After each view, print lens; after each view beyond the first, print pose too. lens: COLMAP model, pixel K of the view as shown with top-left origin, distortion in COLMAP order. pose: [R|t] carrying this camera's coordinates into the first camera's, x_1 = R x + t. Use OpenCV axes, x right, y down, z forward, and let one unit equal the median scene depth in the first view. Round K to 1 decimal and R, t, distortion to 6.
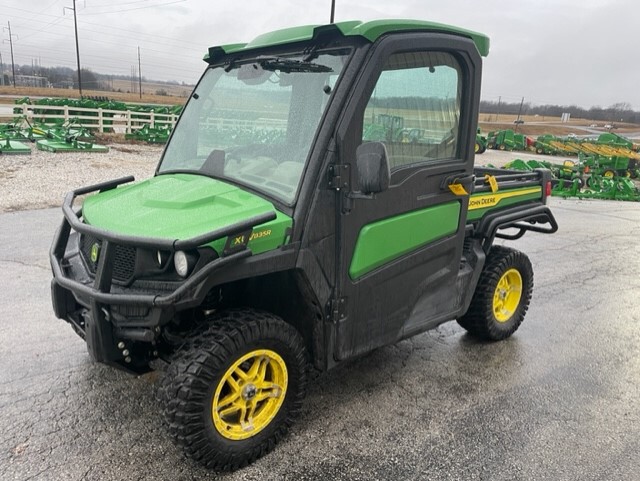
lens RADIAL K [[496.1, 0, 323.6], [0, 496.1, 239.8], [0, 0, 1]] dist [0.052319, -0.042958]
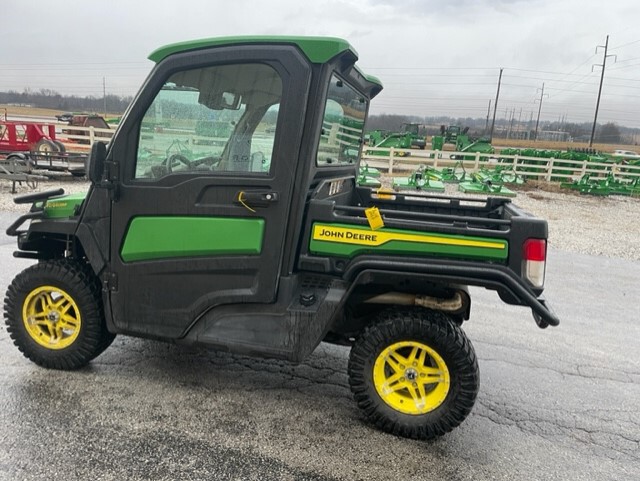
lens RADIAL K [[496.1, 0, 323.5], [0, 496.1, 241.3], [0, 0, 1]] dist [0.052319, -0.042958]
pose [[0.574178, 0.156470, -0.803640, 0.916301], [-0.236148, 0.971502, 0.020431, -0.071941], [0.783934, 0.178047, 0.594765, 0.471680]]
